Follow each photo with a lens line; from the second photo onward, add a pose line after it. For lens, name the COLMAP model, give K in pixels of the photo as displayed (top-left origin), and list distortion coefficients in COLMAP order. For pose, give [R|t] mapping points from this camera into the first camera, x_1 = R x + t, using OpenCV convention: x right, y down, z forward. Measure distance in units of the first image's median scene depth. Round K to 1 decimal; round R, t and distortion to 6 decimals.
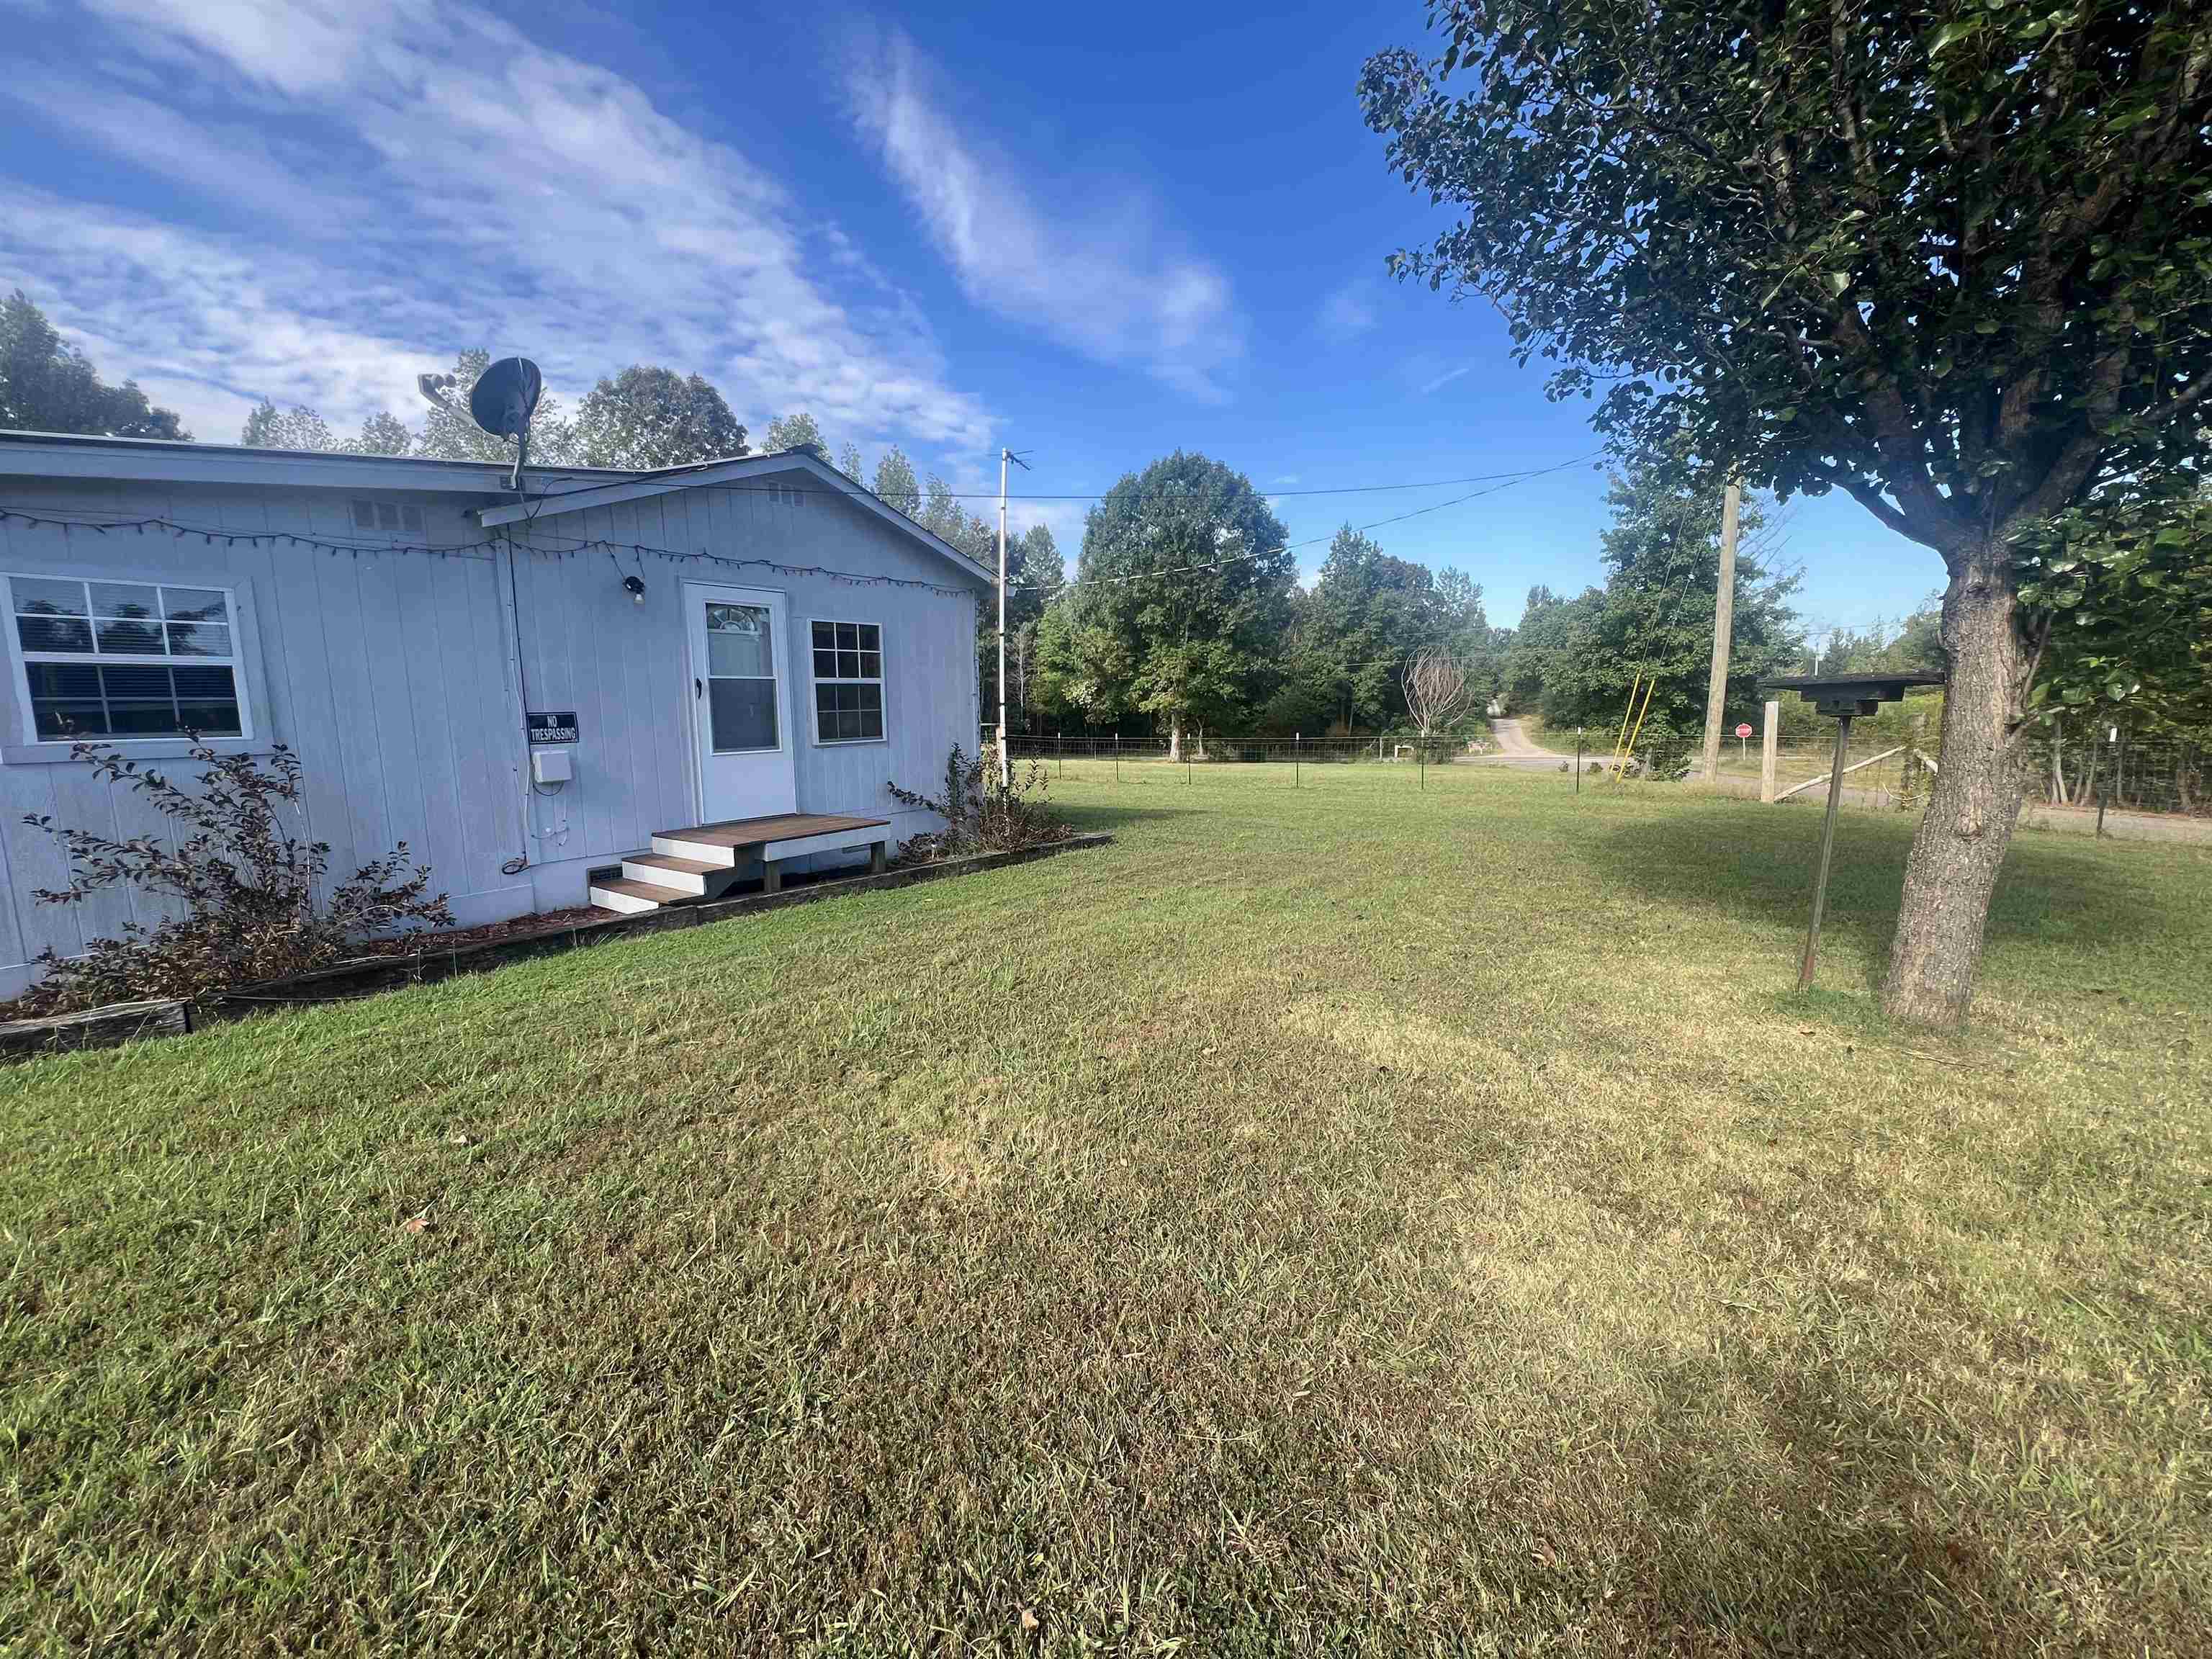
lens RADIAL K [[889.4, 0, 1098.9], [0, 889.4, 826.1], [0, 0, 1]] dist [-0.000696, 0.000414]
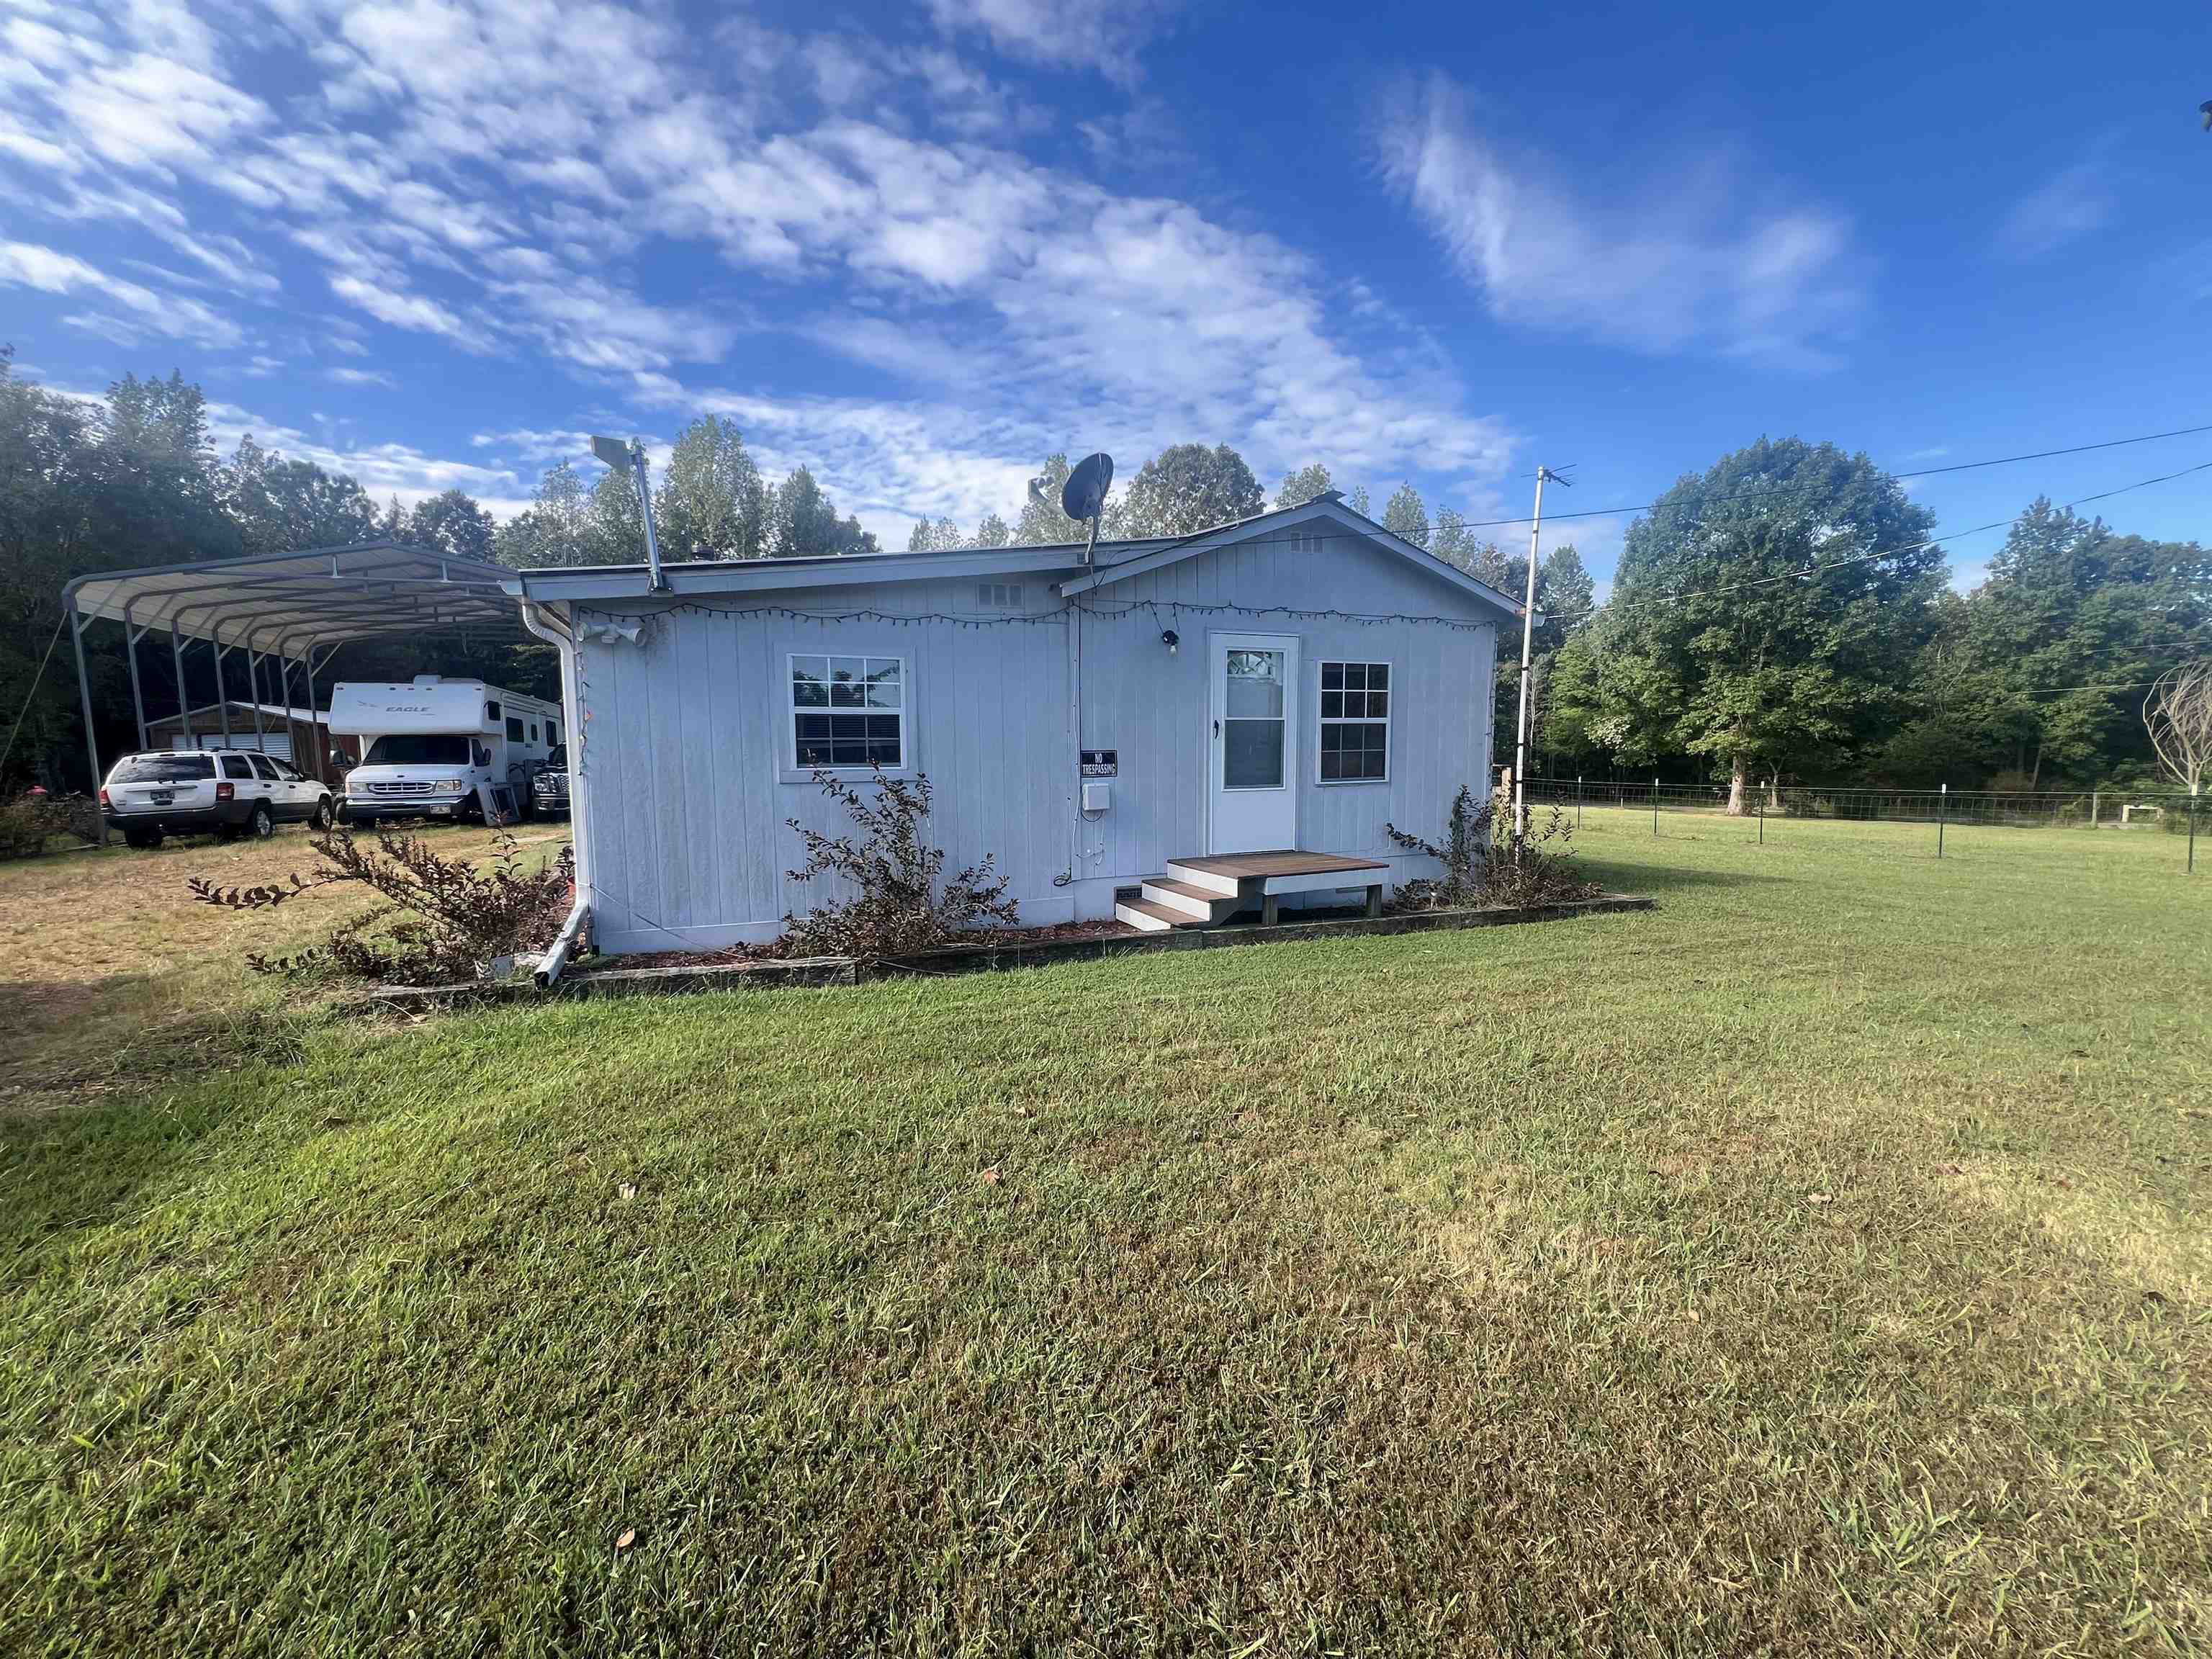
lens RADIAL K [[889.4, 0, 1098.9], [0, 889.4, 826.1], [0, 0, 1]] dist [-0.000696, 0.000414]
pose [[0.860229, 0.051130, -0.507337, -0.020902], [-0.072872, 0.997074, -0.023072, -0.002381], [0.504673, 0.056818, 0.861439, 0.004035]]
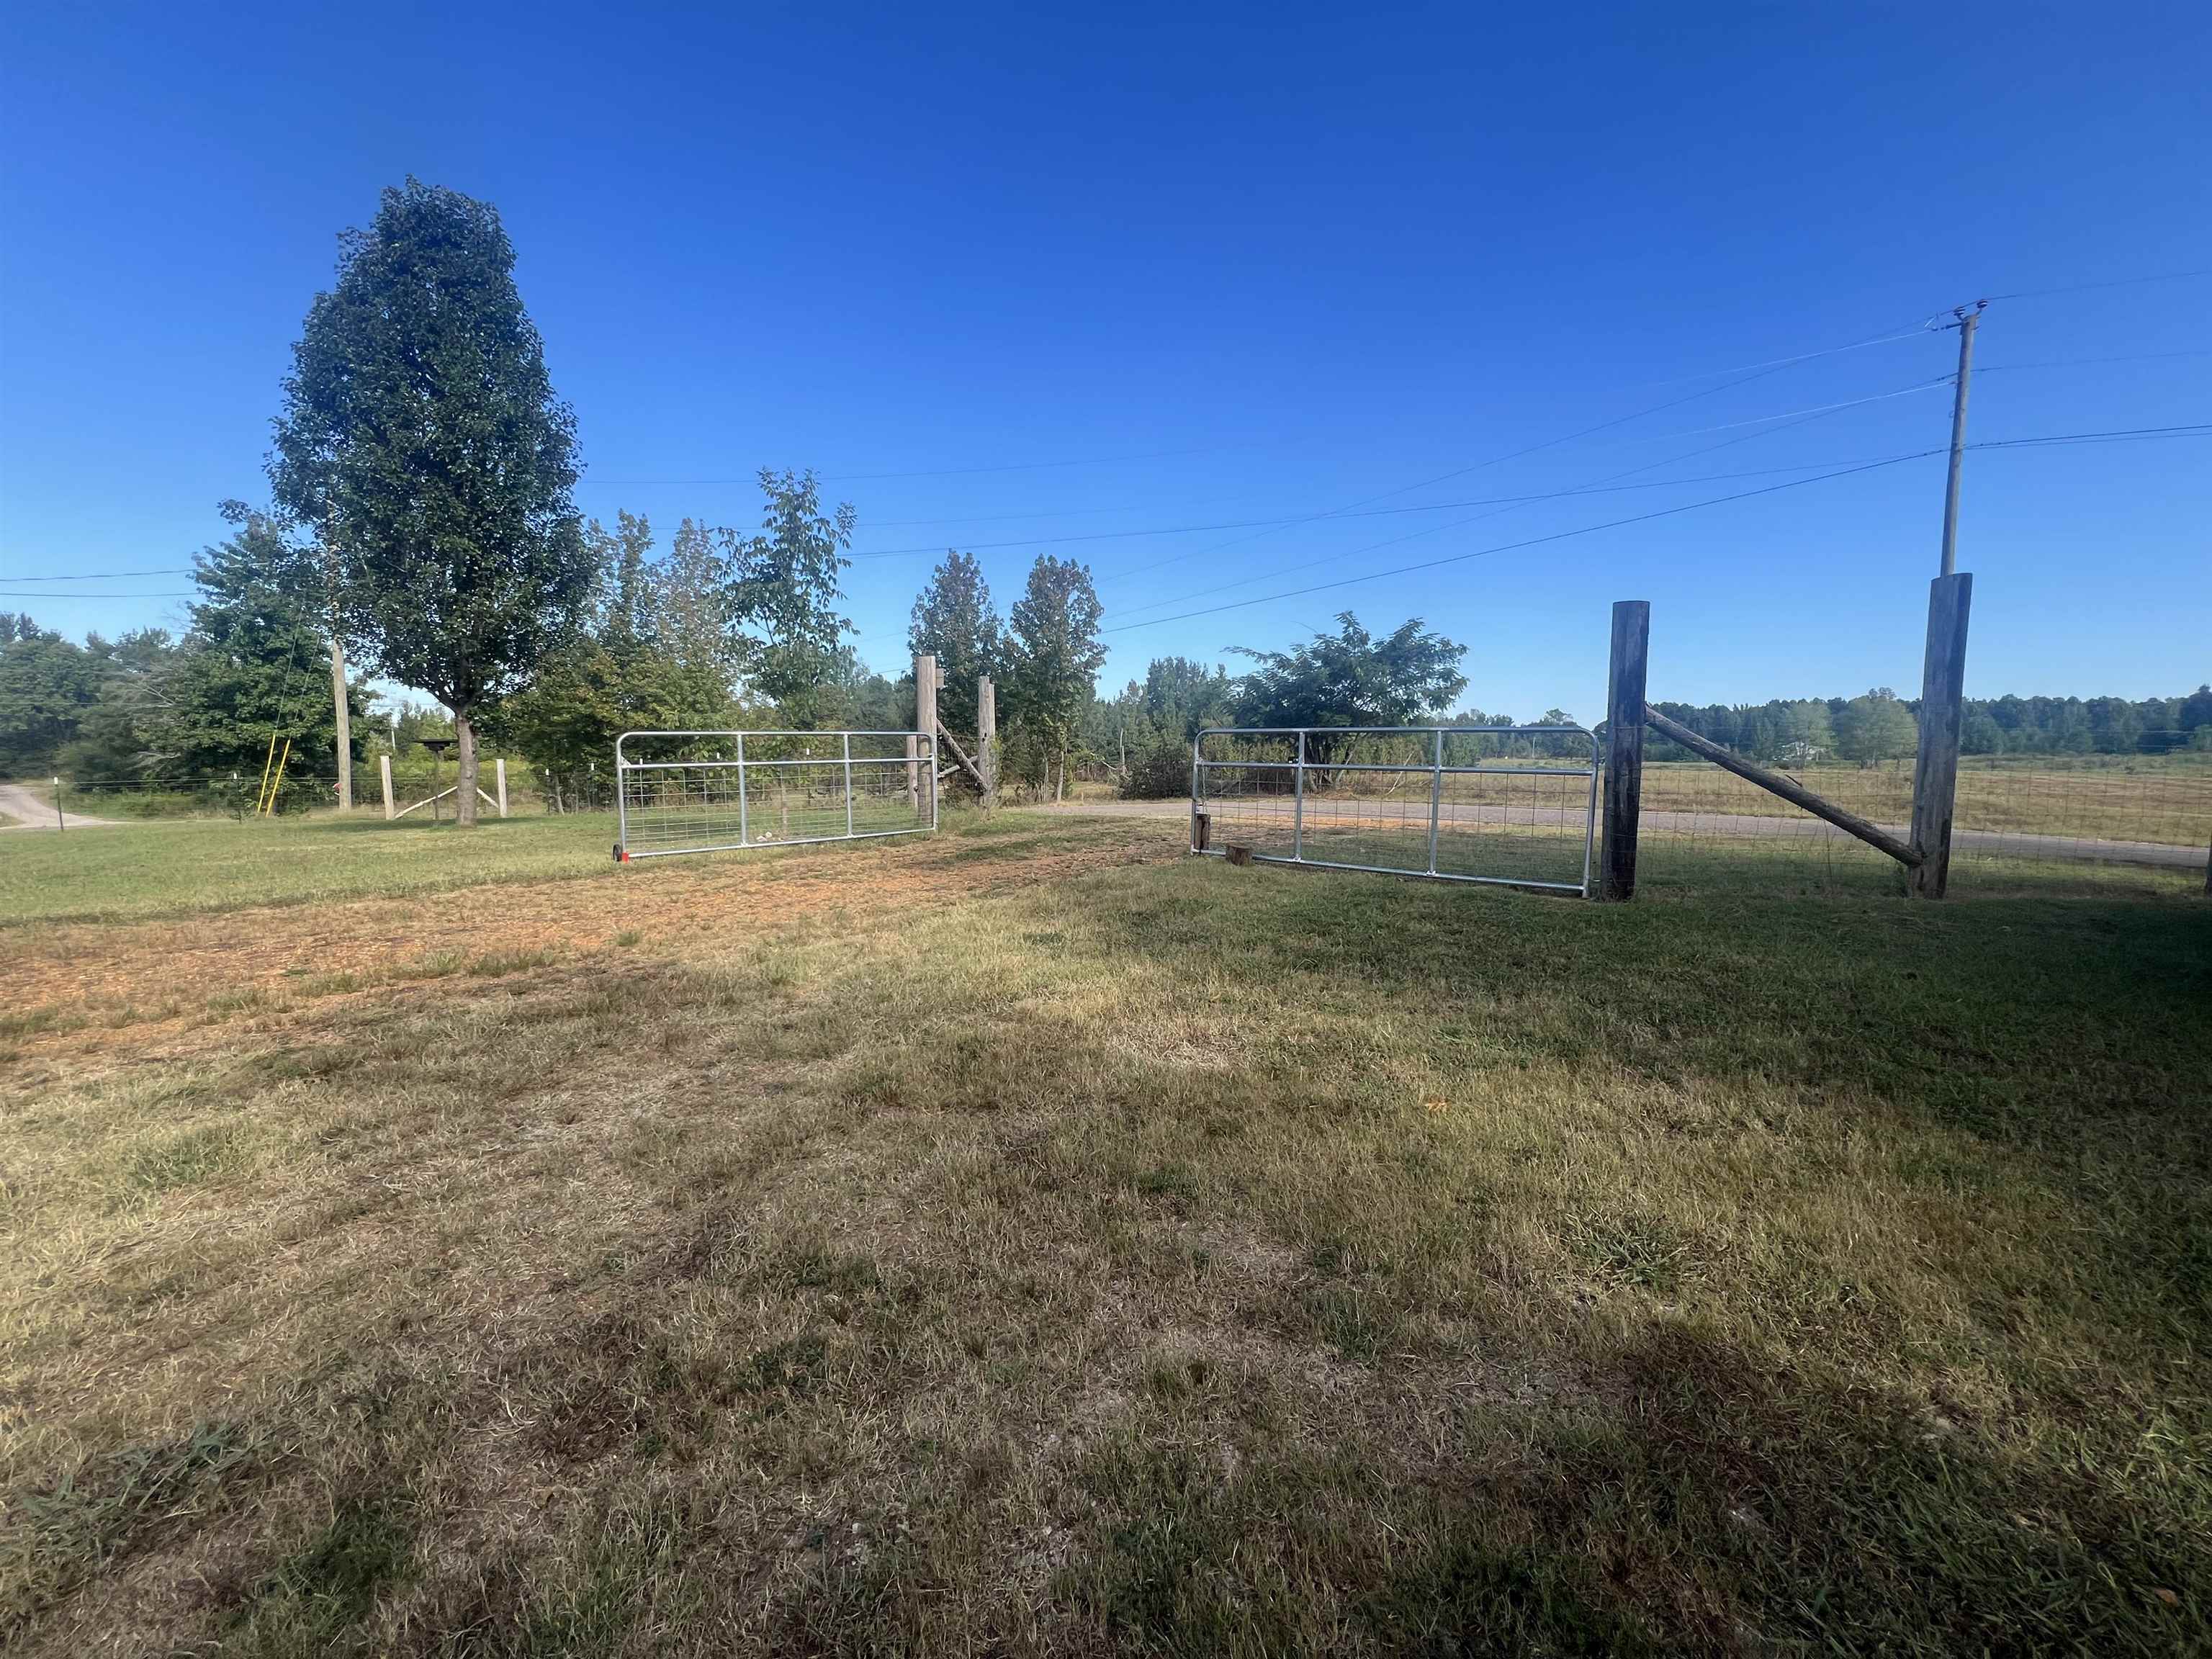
lens RADIAL K [[889.4, 0, 1098.9], [0, 889.4, 826.1], [0, 0, 1]] dist [-0.000696, 0.000414]
pose [[0.224550, -0.055752, 0.972866, -1.200347], [0.127555, 0.991454, 0.027376, 0.244136], [-0.966078, 0.117947, 0.229742, -1.377190]]
